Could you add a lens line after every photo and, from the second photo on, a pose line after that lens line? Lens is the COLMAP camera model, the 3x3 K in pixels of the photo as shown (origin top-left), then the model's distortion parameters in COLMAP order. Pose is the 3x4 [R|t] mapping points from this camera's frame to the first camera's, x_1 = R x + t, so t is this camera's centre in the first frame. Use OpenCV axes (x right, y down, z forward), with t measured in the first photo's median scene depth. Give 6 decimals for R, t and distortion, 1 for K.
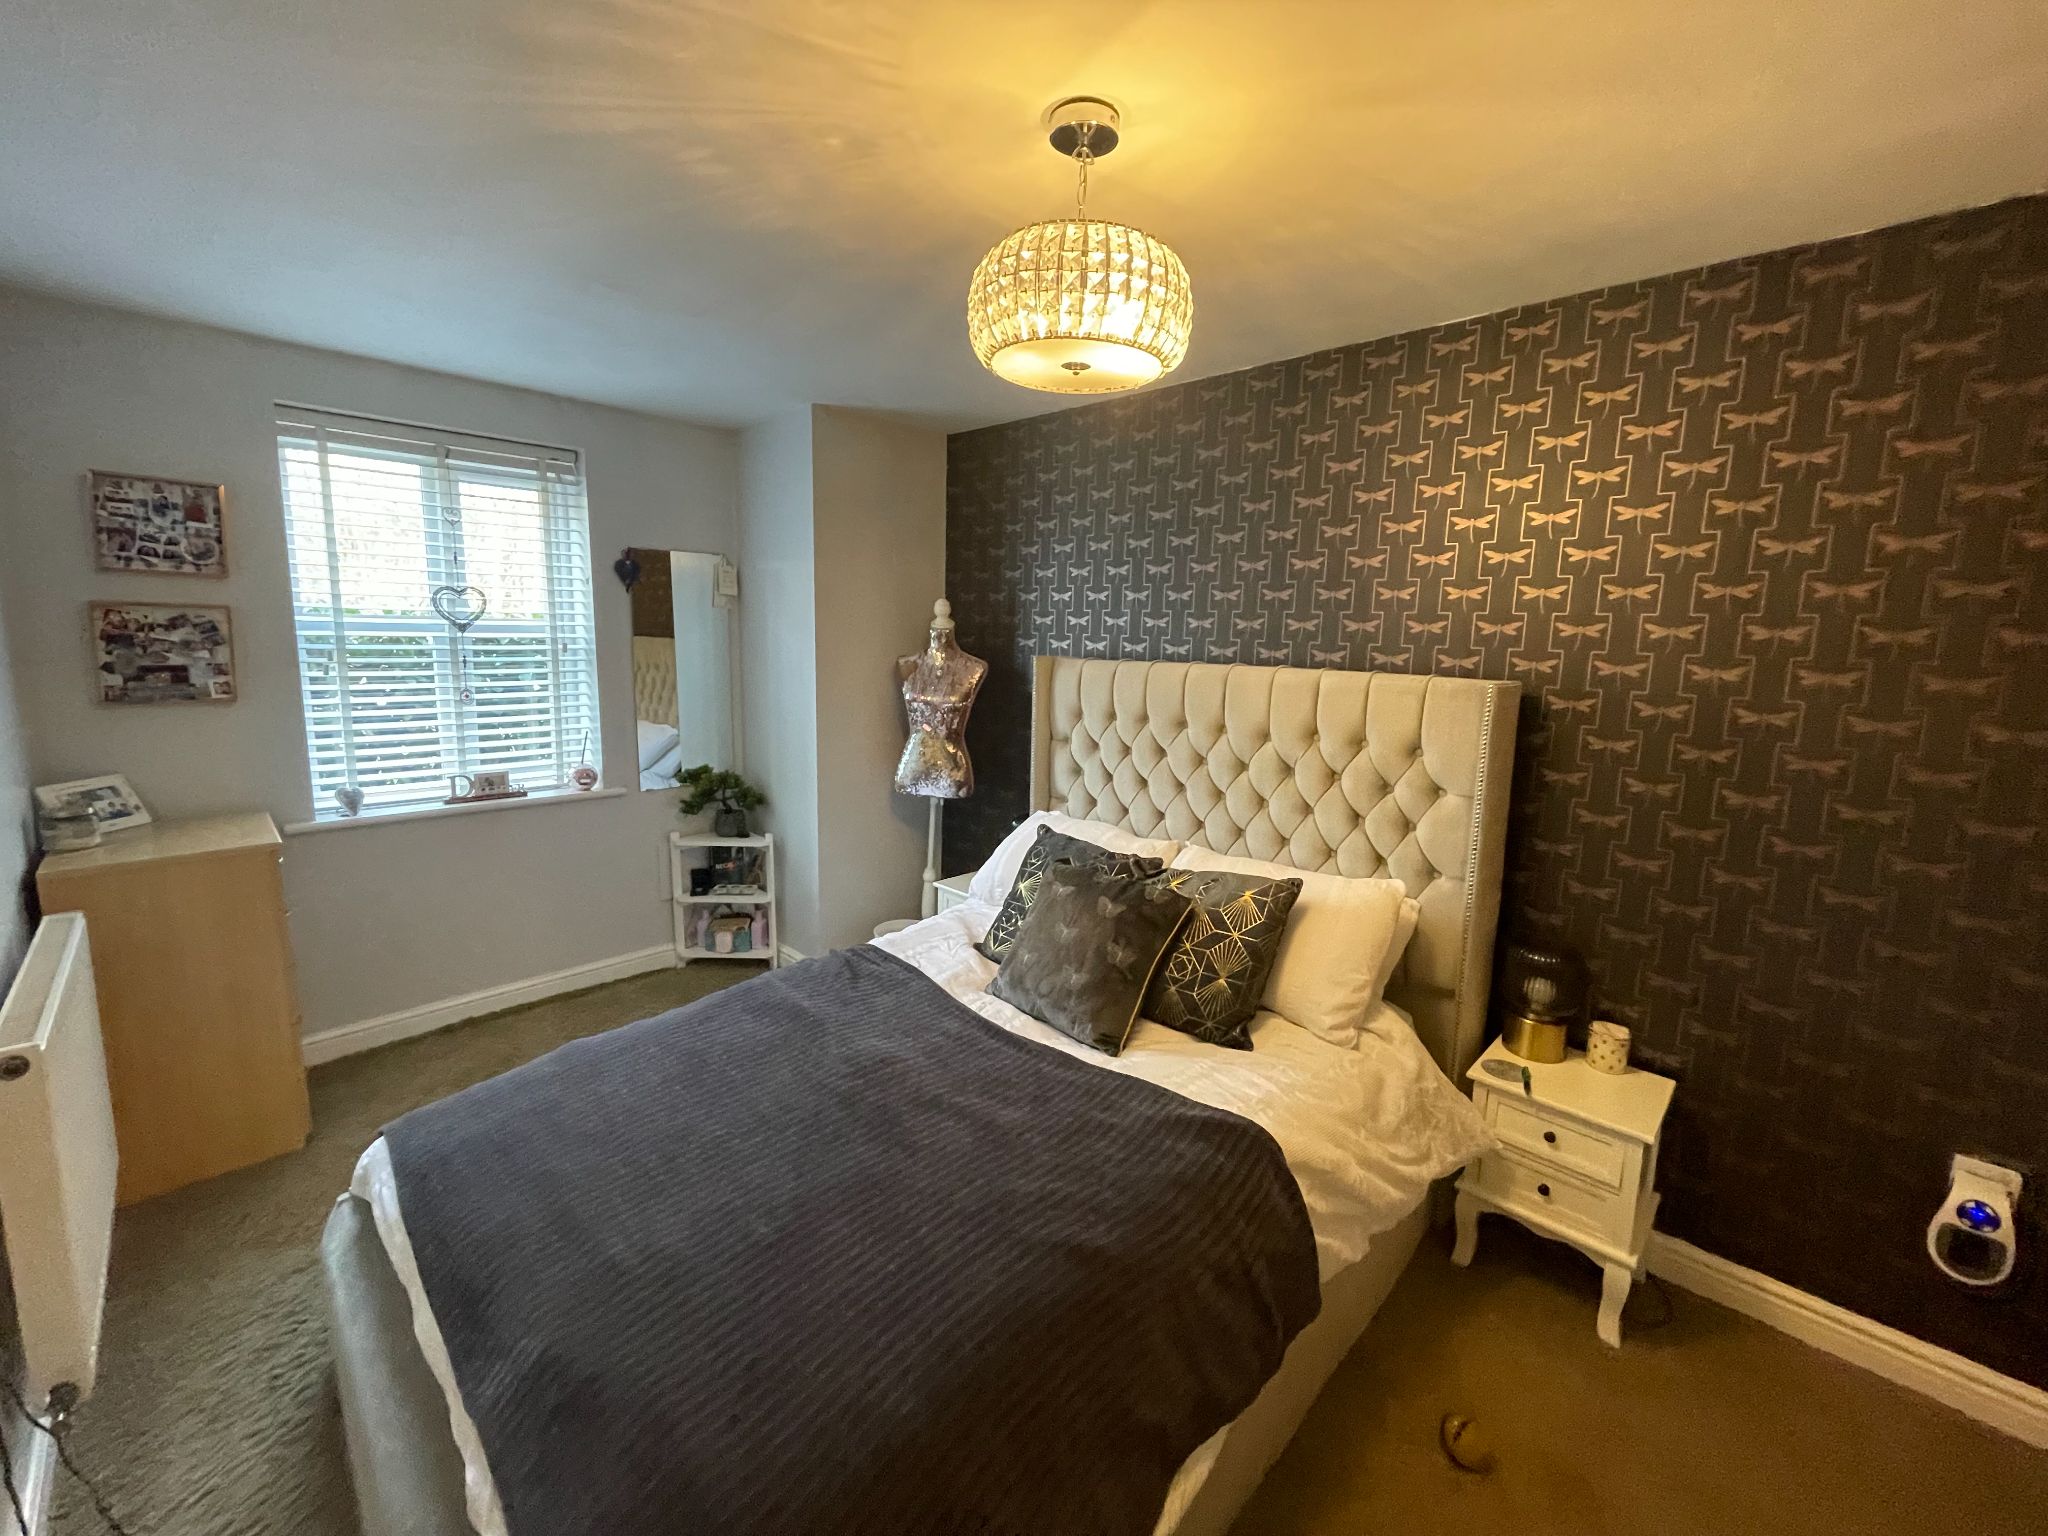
lens RADIAL K [[829.0, 0, 1027.3], [0, 829.0, 760.0], [0, 0, 1]] dist [-0.010205, 0.000781]
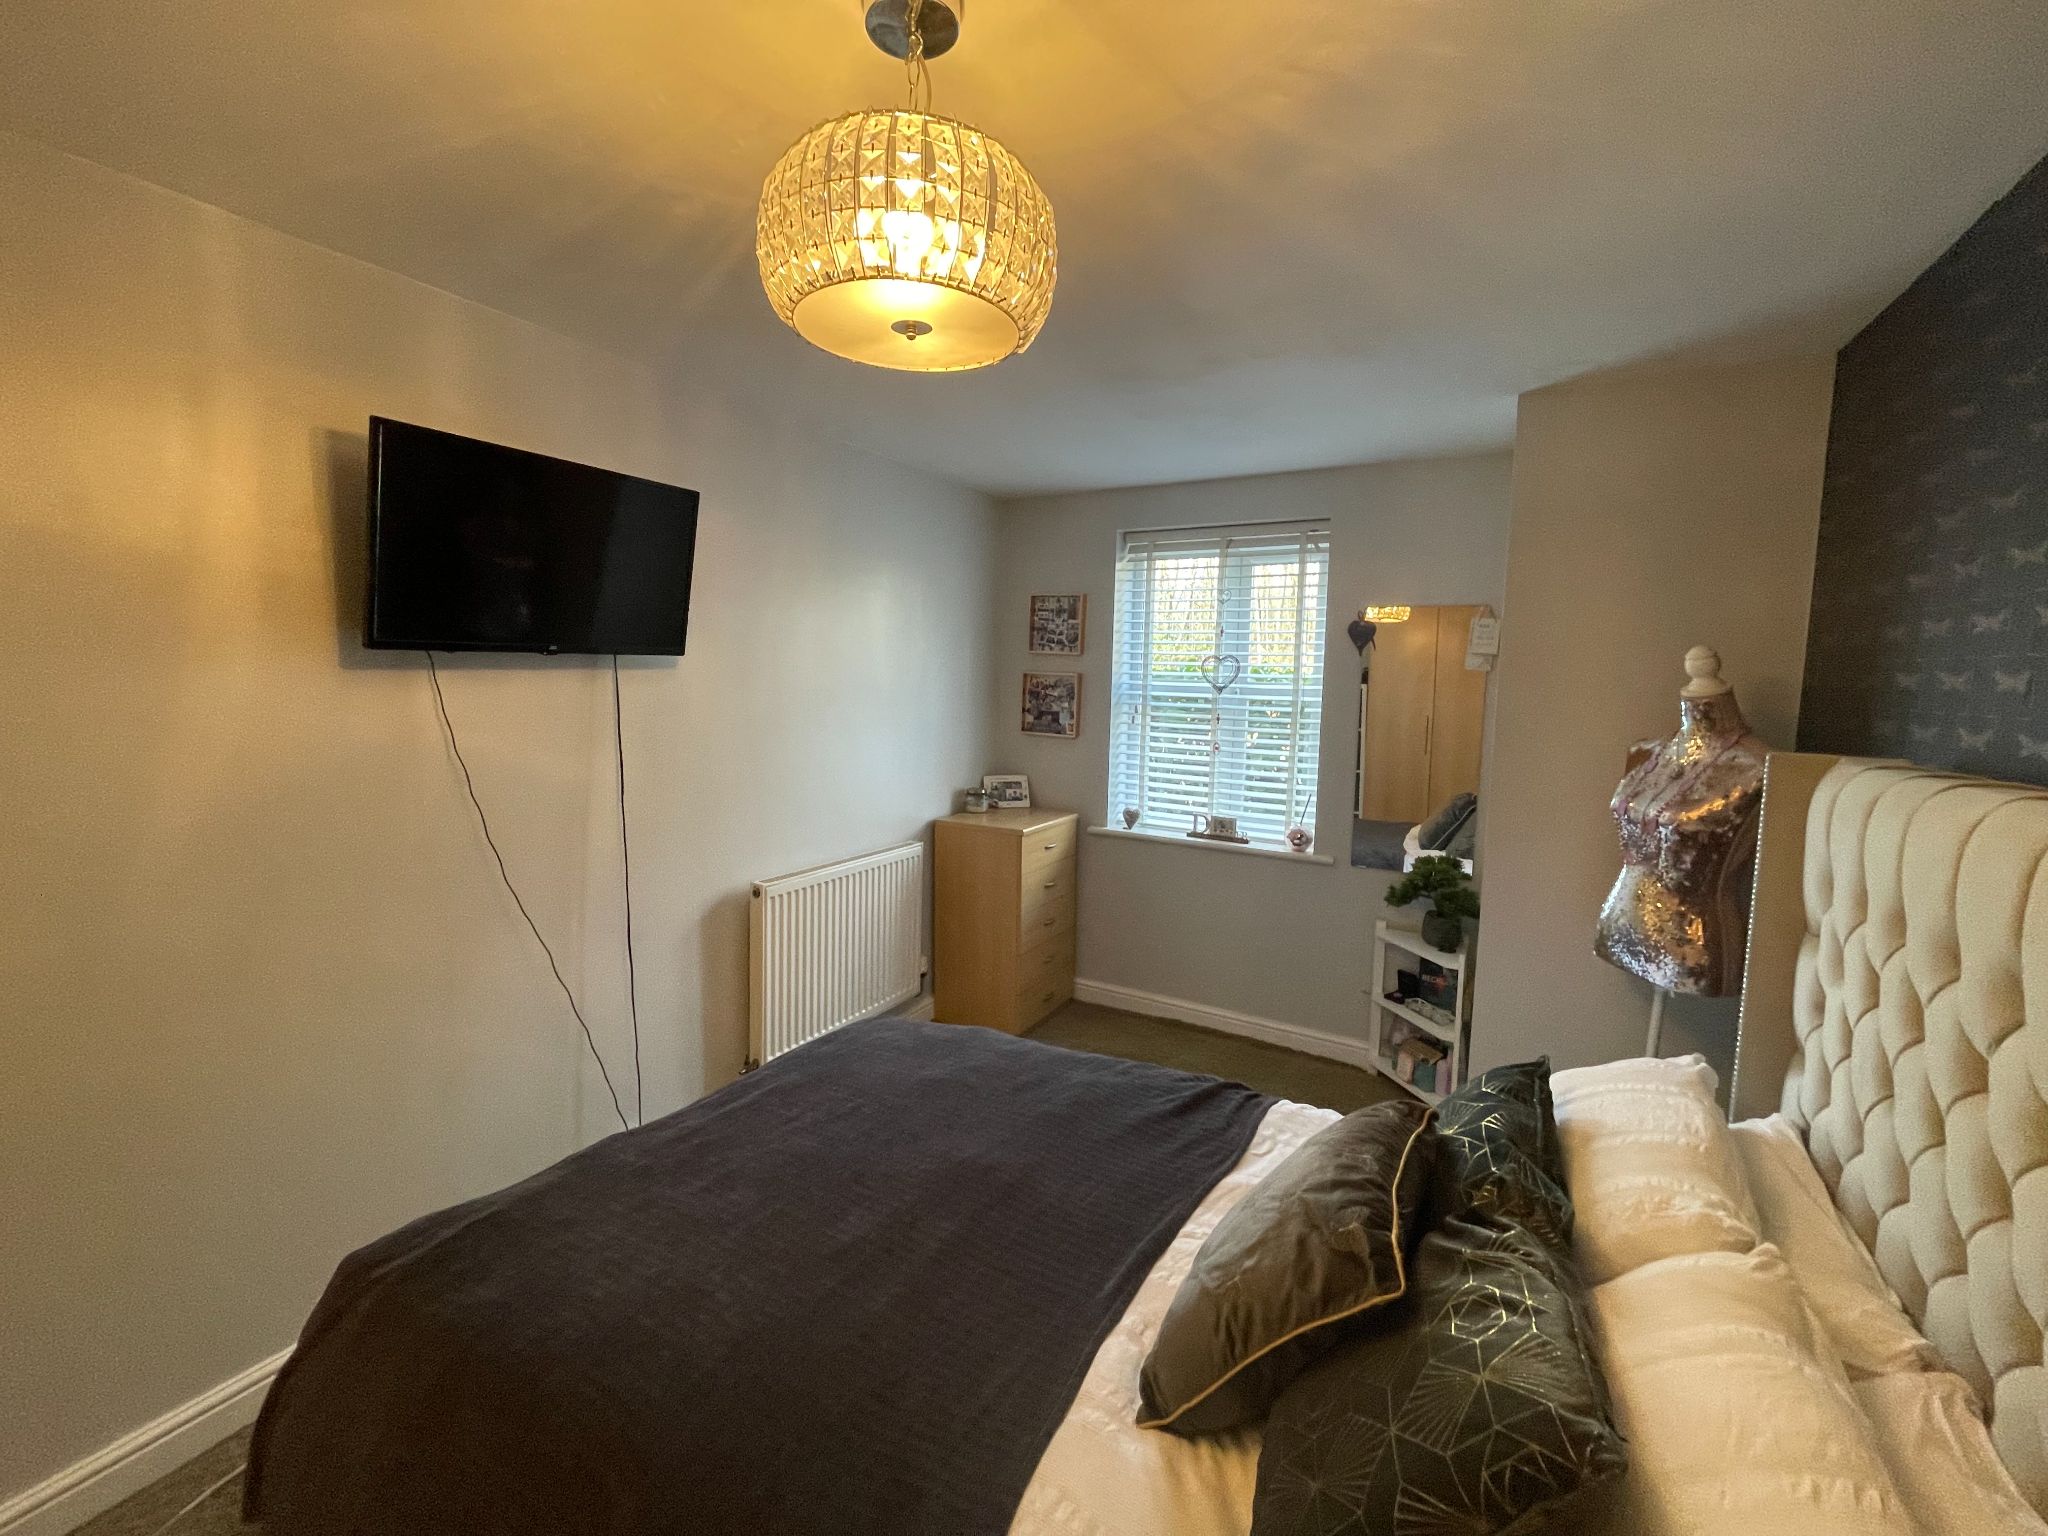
lens RADIAL K [[829.0, 0, 1023.1], [0, 829.0, 757.0], [0, 0, 1]] dist [-0.010205, 0.000781]
pose [[0.226678, 0.080628, -0.970627, 0.391804], [-0.169517, 0.984623, 0.042202, -0.068265], [0.959104, 0.154972, 0.236860, 0.462094]]
